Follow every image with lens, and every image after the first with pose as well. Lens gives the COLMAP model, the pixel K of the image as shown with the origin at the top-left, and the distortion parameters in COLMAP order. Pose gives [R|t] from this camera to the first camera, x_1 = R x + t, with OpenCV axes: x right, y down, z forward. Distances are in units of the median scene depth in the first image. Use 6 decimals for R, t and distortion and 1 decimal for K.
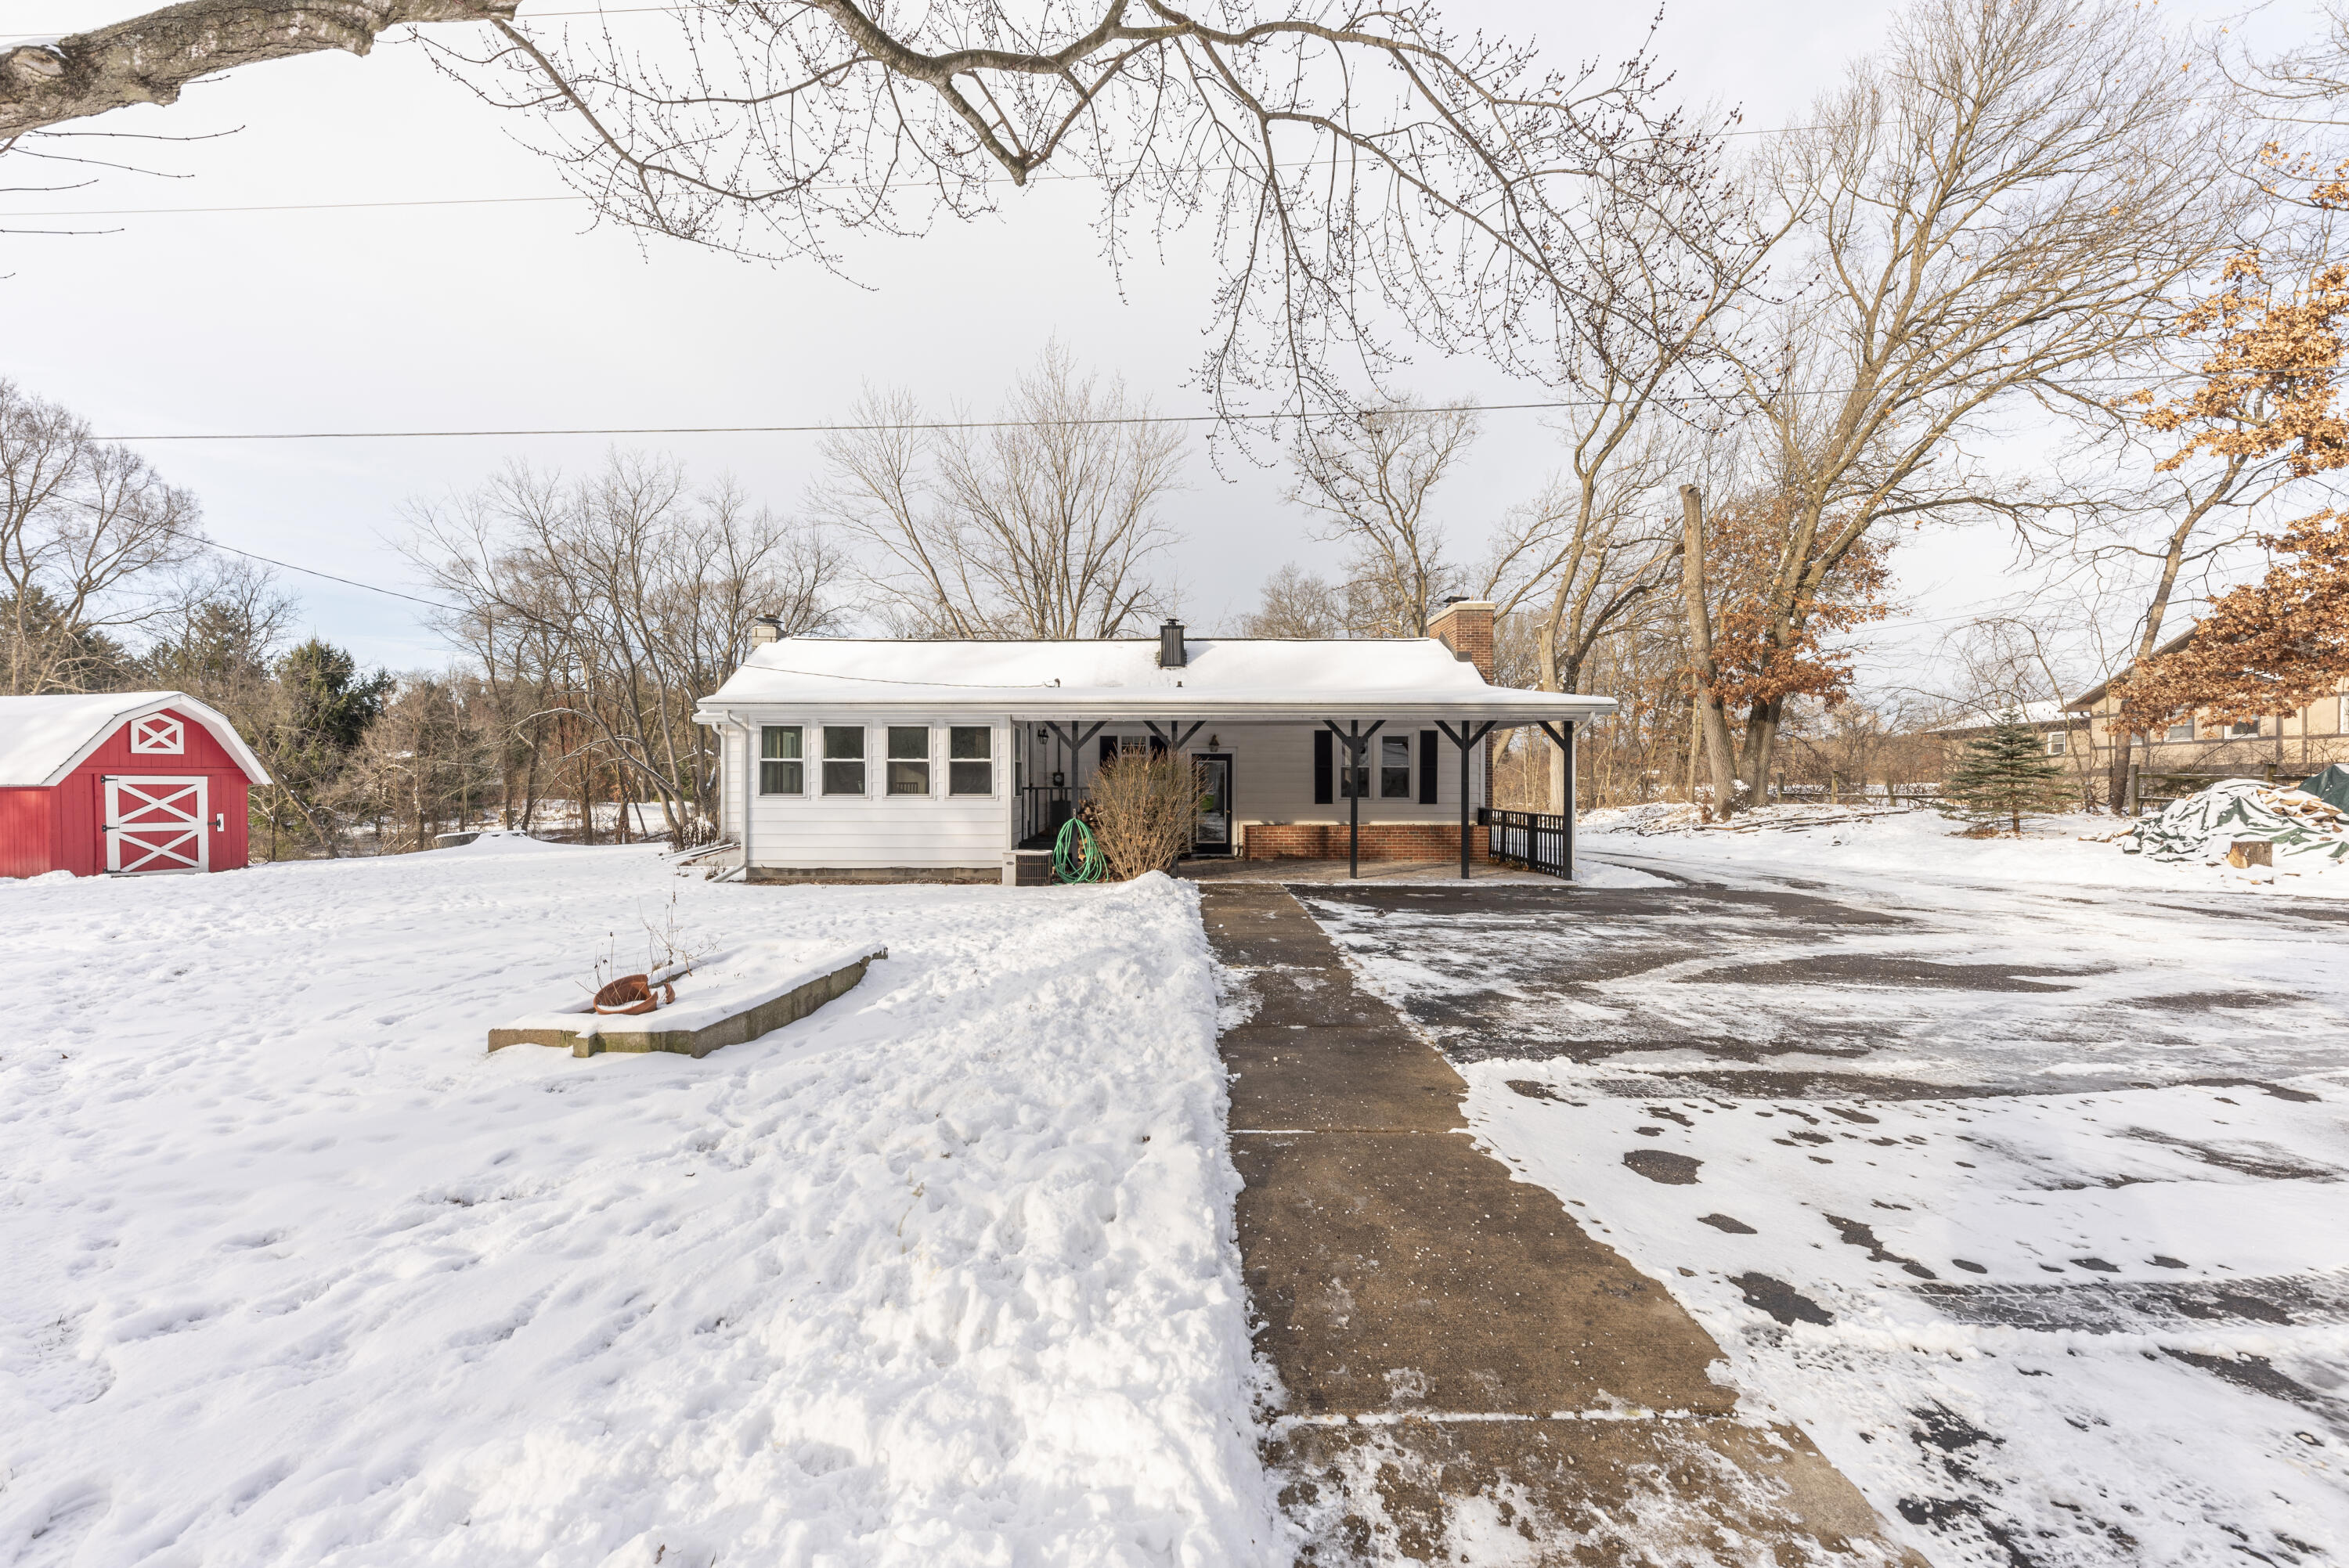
lens RADIAL K [[859.8, 0, 1187.7], [0, 859.8, 789.4], [0, 0, 1]] dist [0.009384, -0.003368]
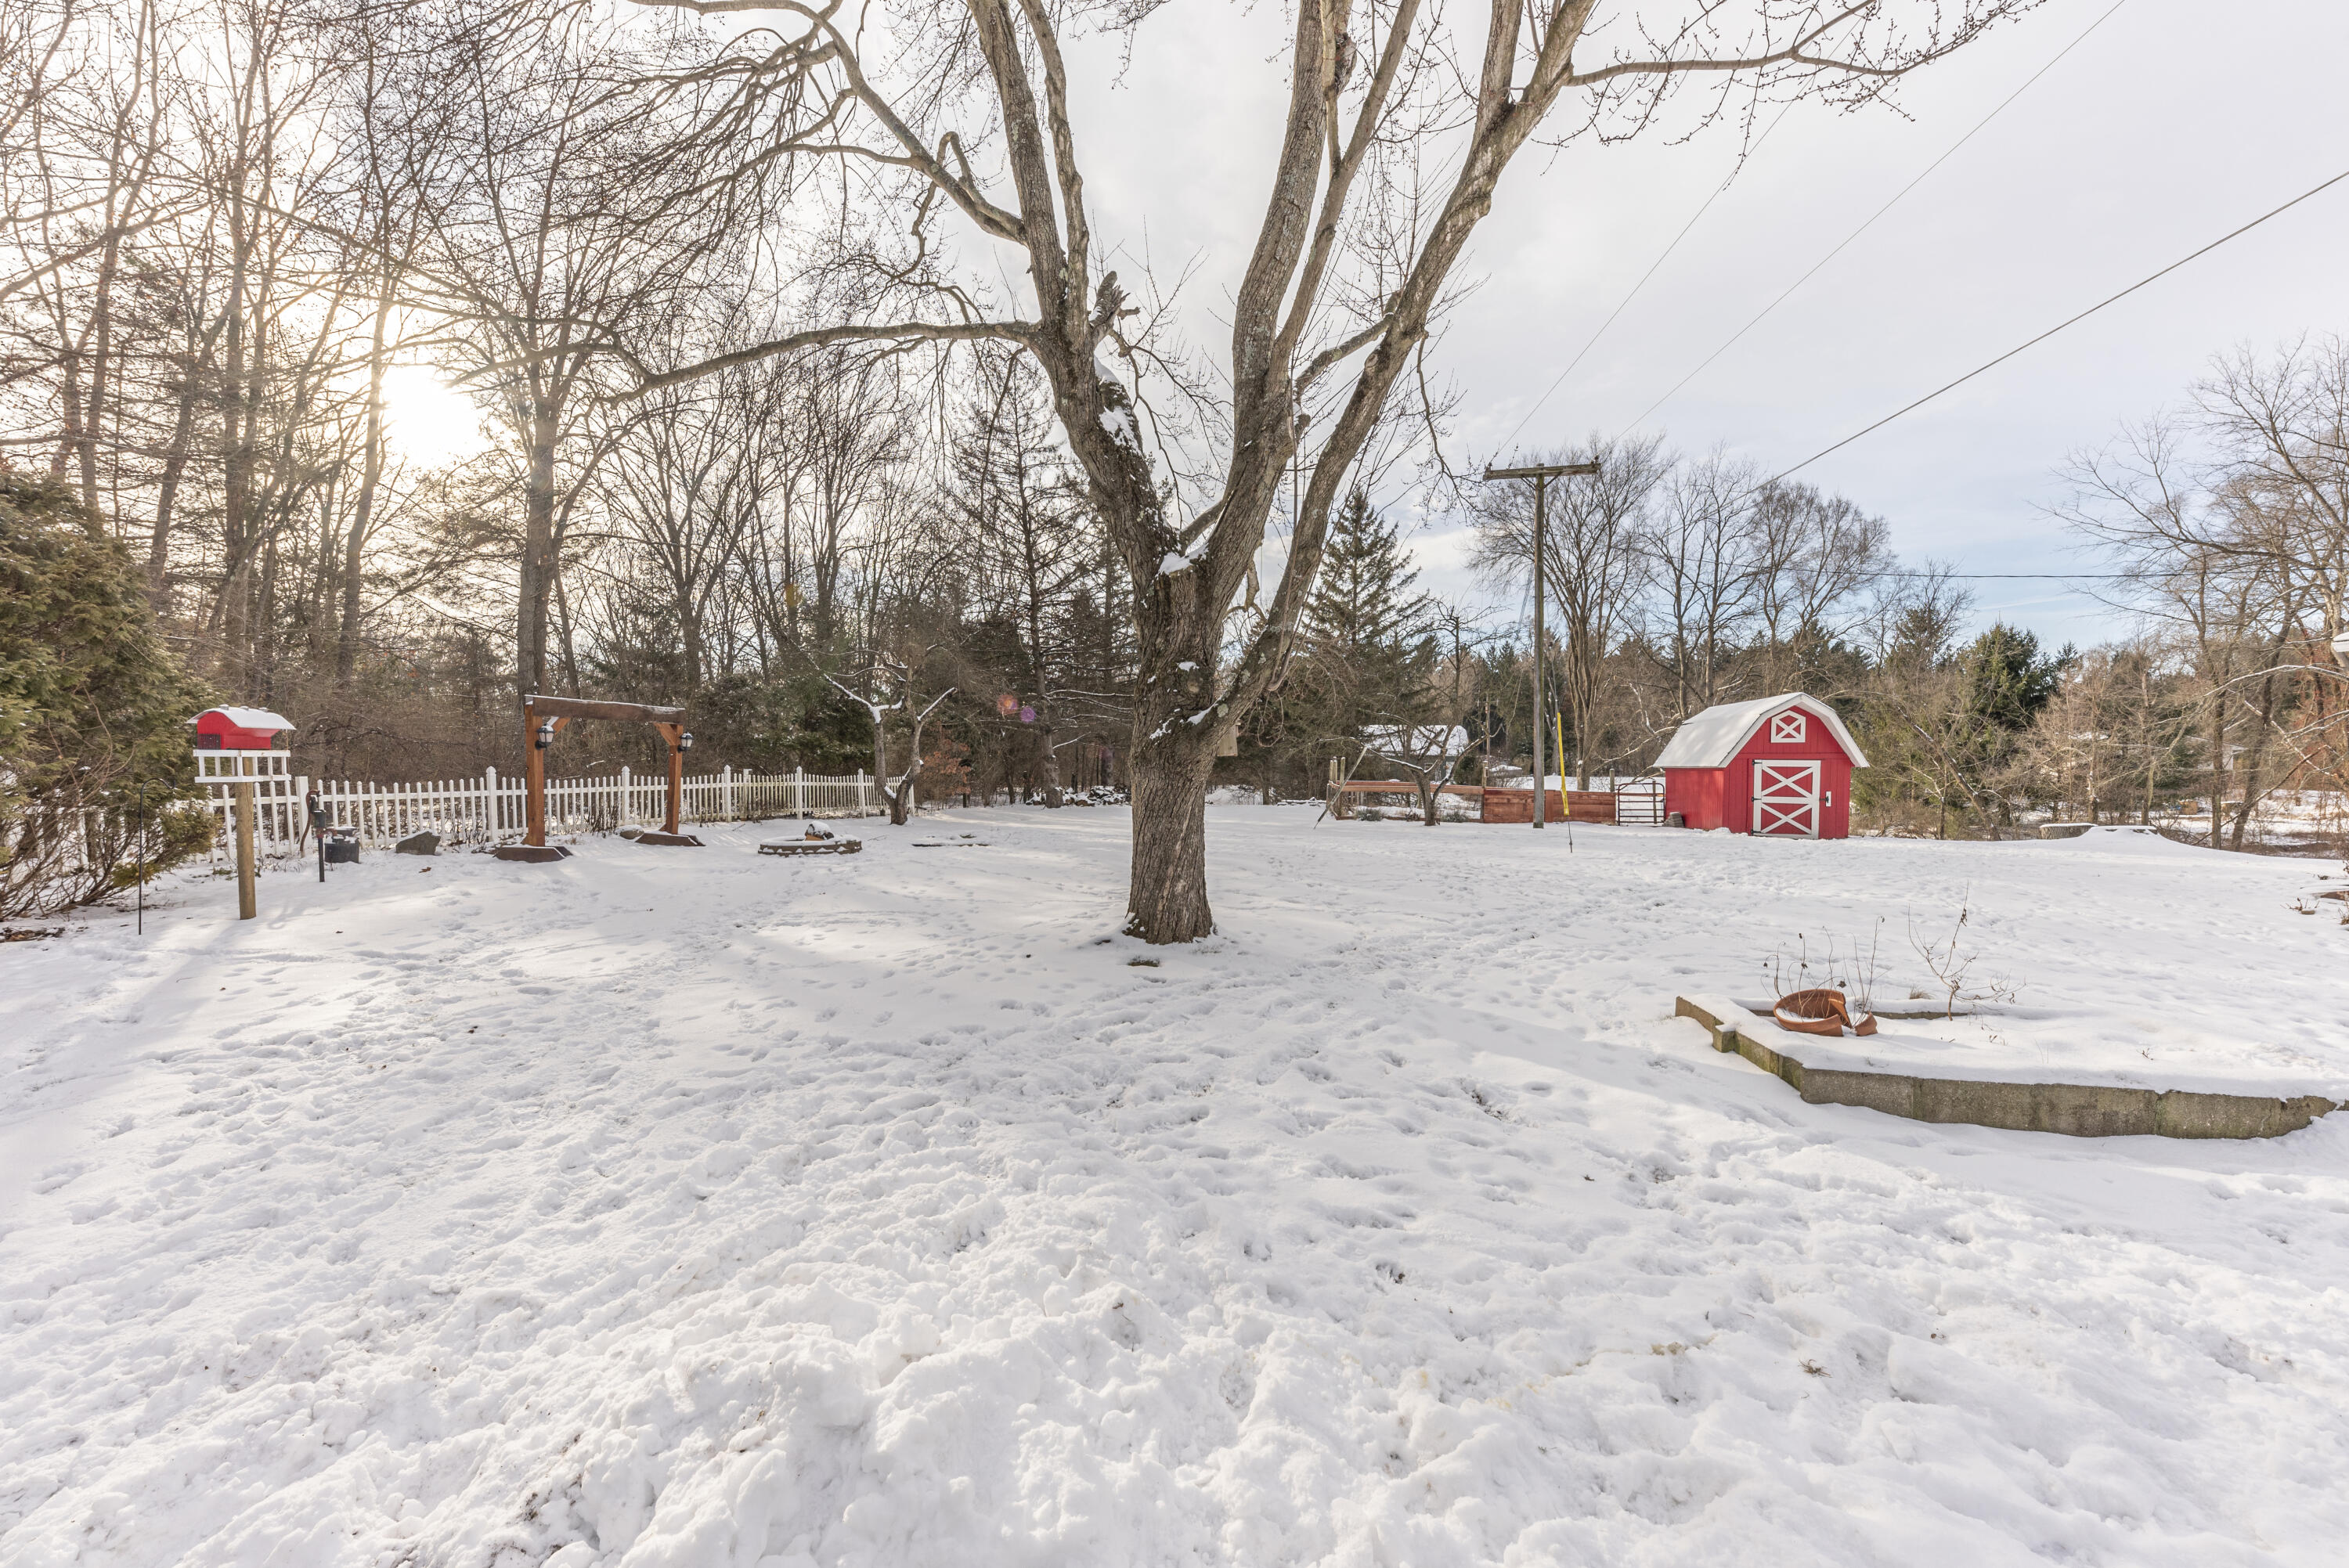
lens RADIAL K [[859.8, 0, 1198.8], [0, 859.8, 795.0], [0, 0, 1]] dist [0.009384, -0.003368]
pose [[-0.100871, 0.038831, -0.994141, 0.159380], [-0.012906, 0.999103, 0.040335, -0.004105], [0.994816, 0.016899, -0.100279, 0.261301]]
